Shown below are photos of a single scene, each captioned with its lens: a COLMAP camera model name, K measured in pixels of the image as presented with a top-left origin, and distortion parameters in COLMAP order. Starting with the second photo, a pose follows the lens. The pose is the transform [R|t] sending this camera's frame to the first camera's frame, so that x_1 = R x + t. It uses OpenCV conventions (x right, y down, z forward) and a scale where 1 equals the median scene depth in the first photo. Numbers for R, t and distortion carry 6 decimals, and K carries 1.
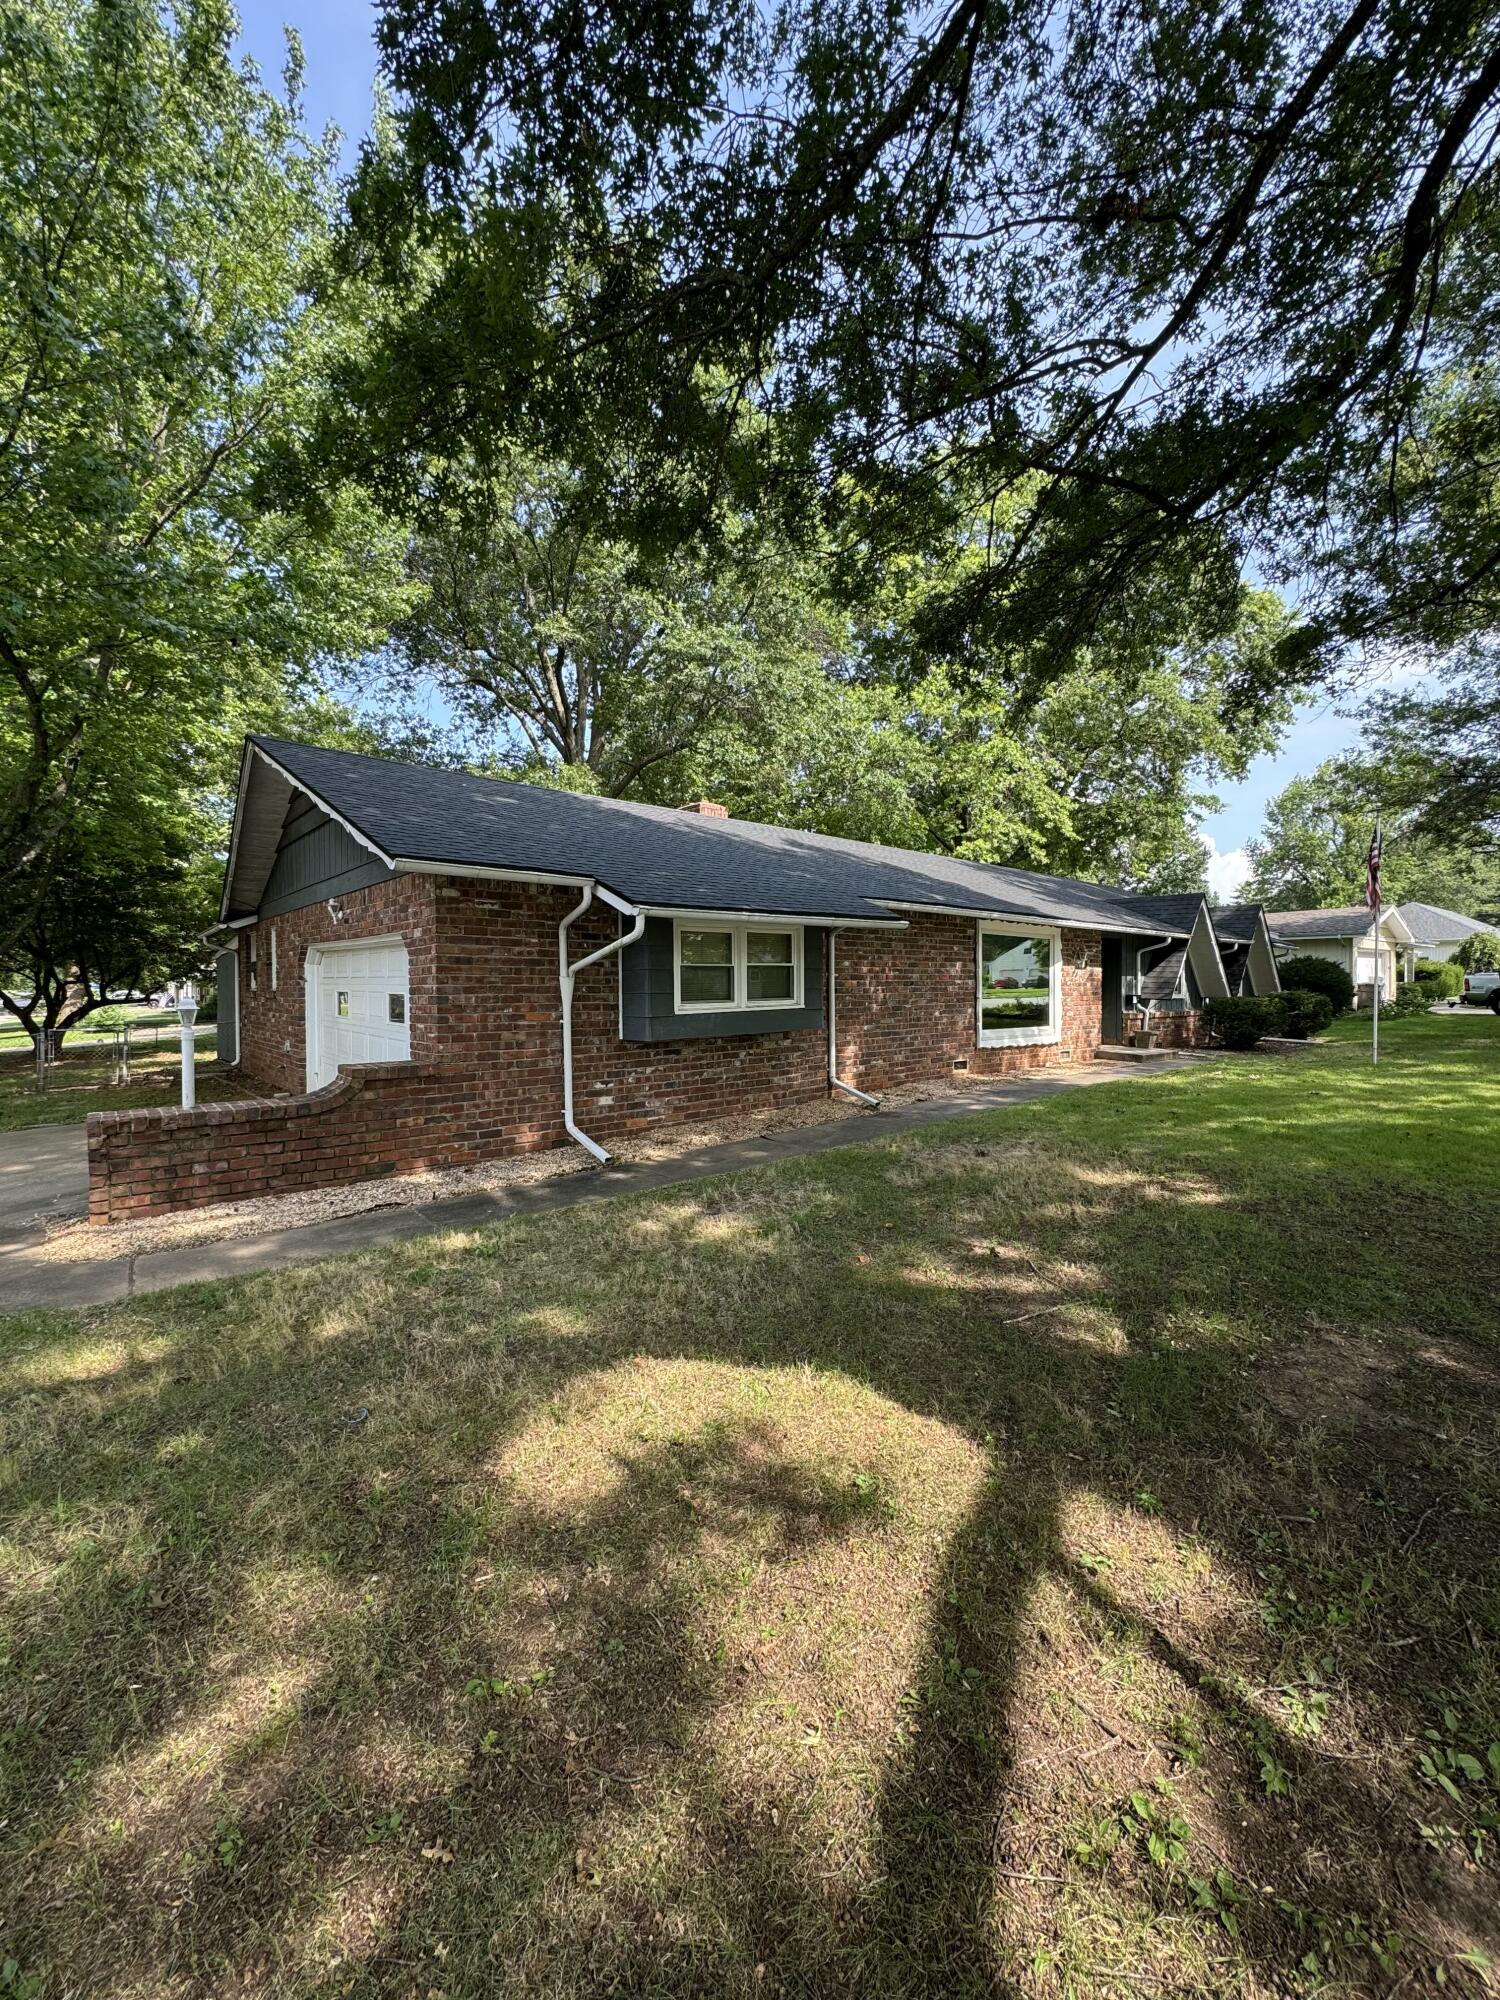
lens RADIAL K [[795.5, 0, 745.6], [0, 795.5, 995.5], [0, 0, 1]] dist [-0.001309, -0.000236]
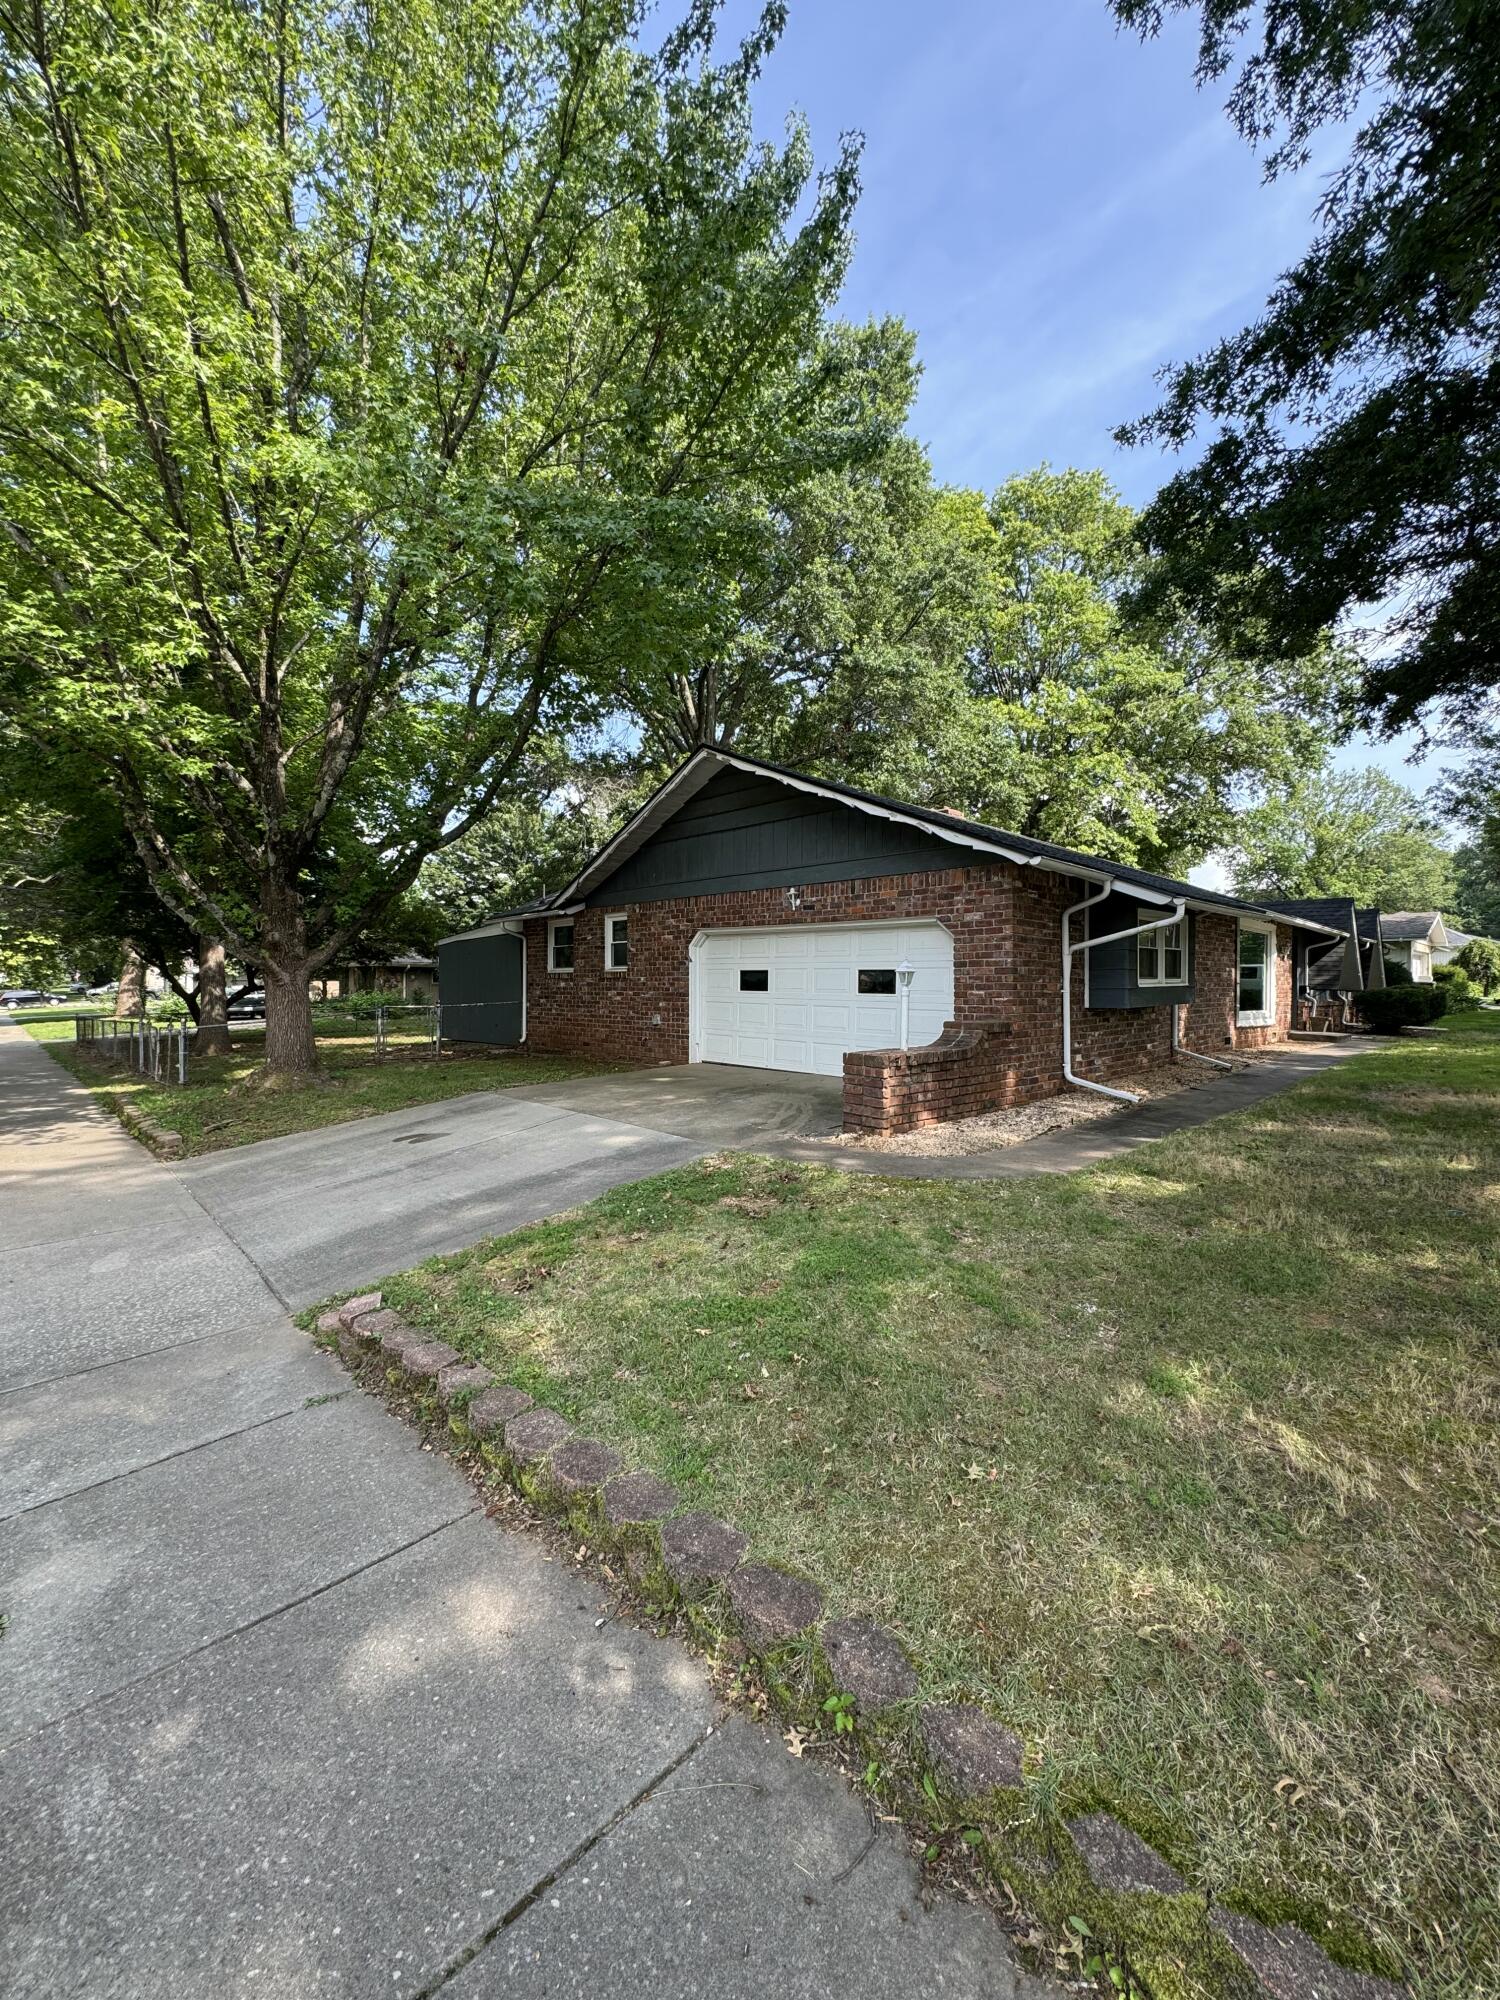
lens RADIAL K [[795.5, 0, 745.6], [0, 795.5, 995.5], [0, 0, 1]] dist [-0.001309, -0.000236]
pose [[0.998009, 0.008914, 0.062439, -0.541619], [-0.008893, 0.999960, -0.000620, 0.030094], [-0.062442, 0.000063, 0.998049, -0.126473]]
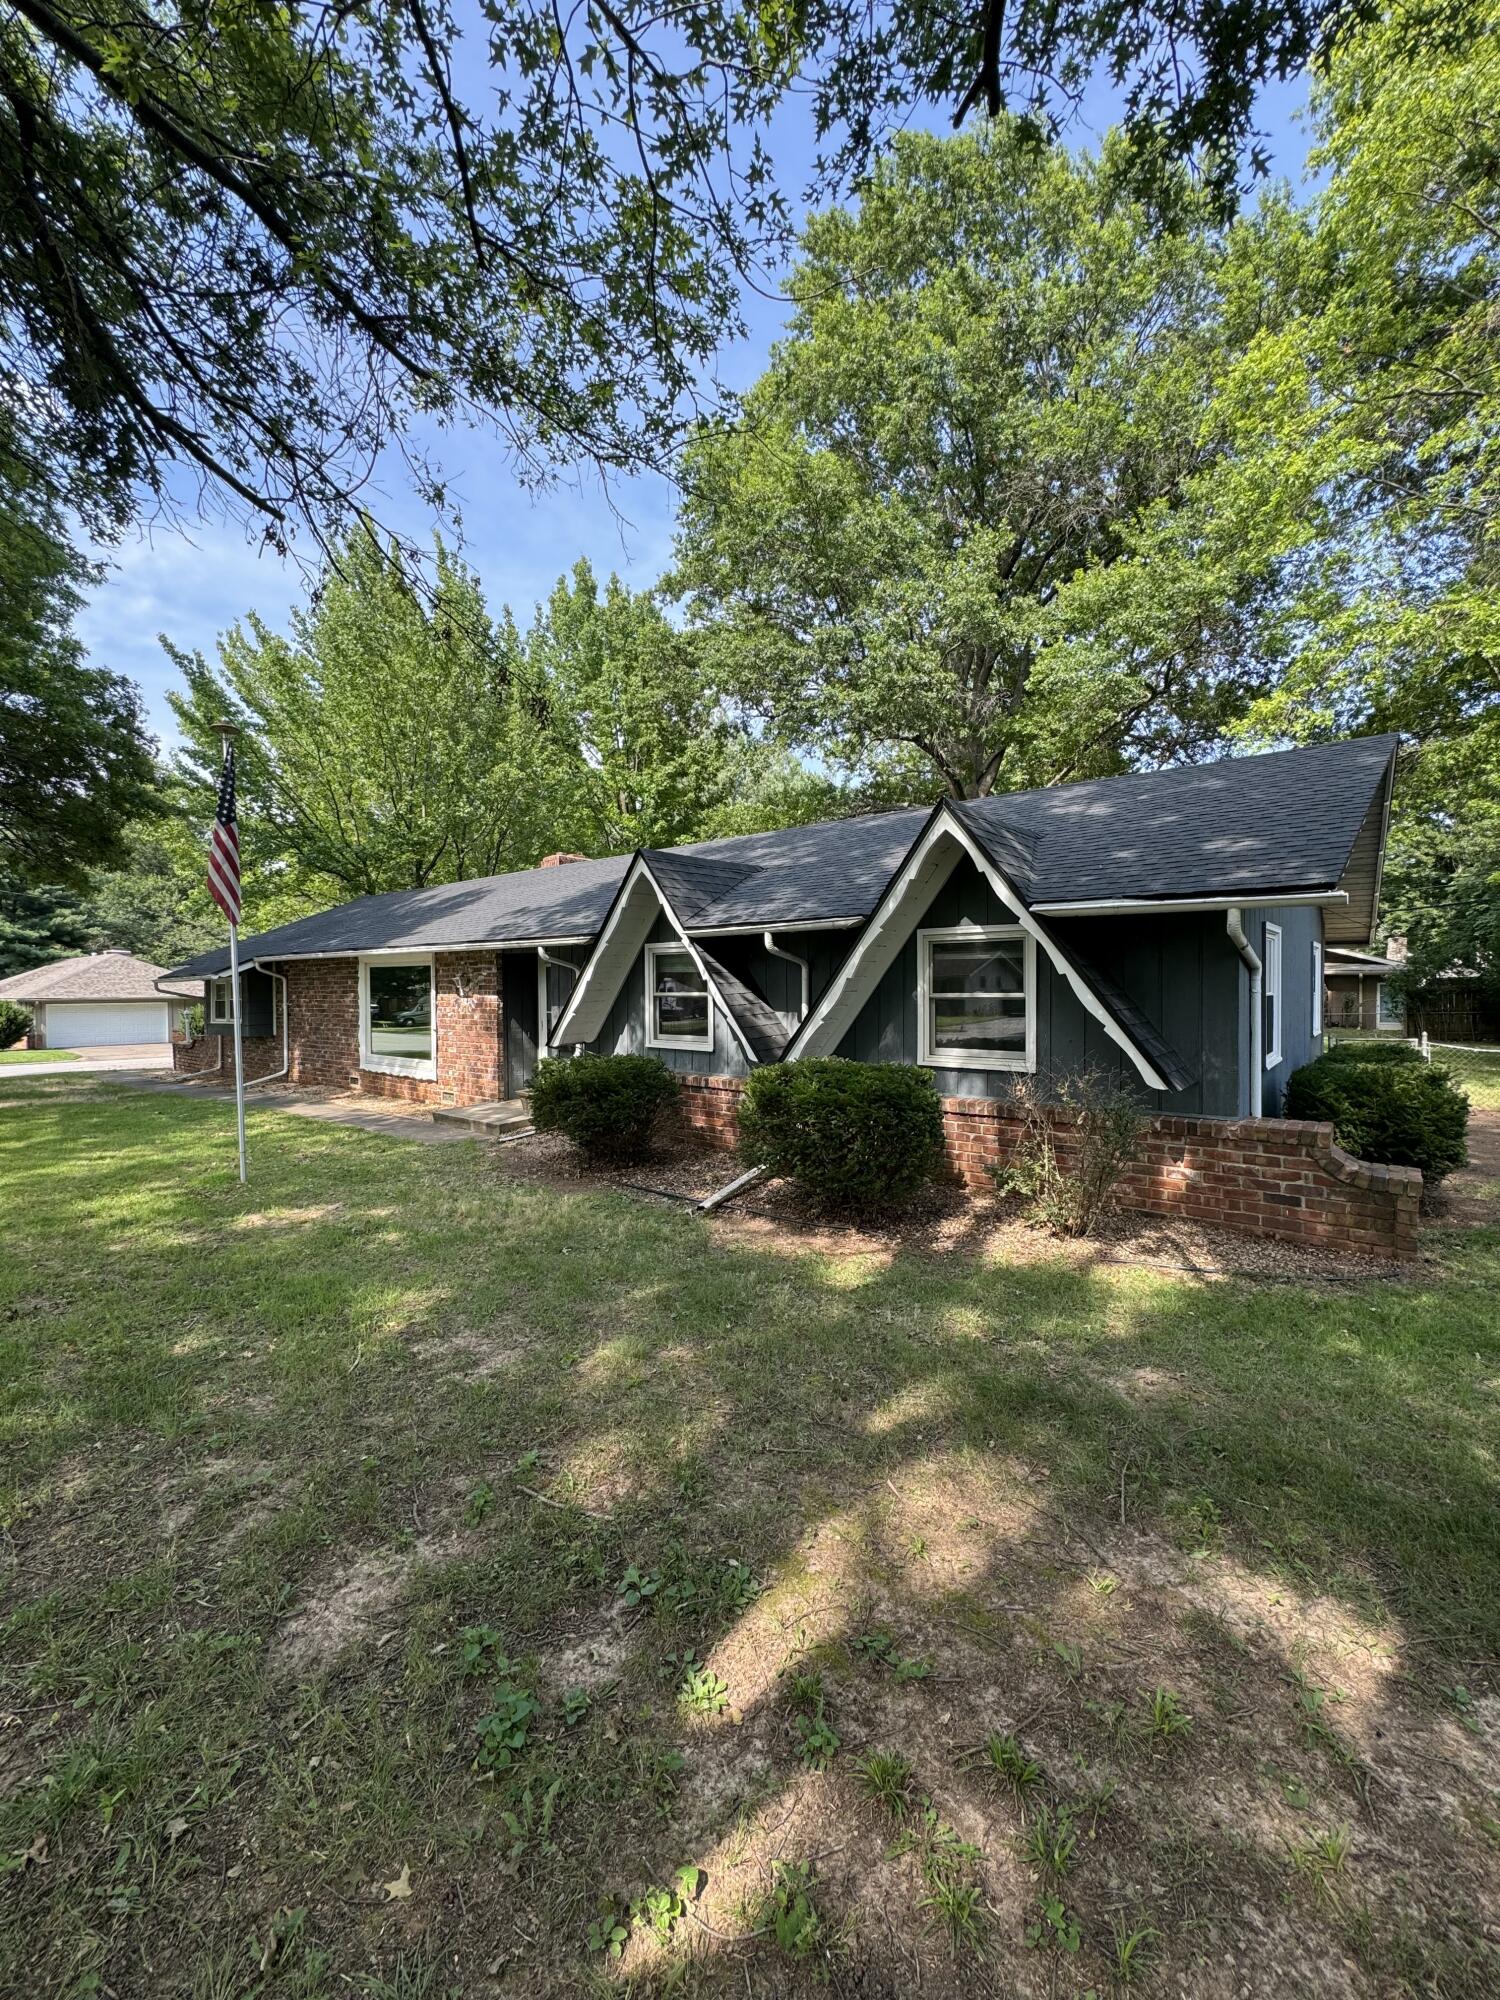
lens RADIAL K [[799.2, 0, 737.1], [0, 799.2, 988.0], [0, 0, 1]] dist [0.000701, 0.000004]
pose [[0.163234, -0.001436, -0.986586, 1.724610], [-0.010982, 0.999934, -0.003273, -0.057166], [0.986526, 0.011369, 0.163207, 1.521324]]
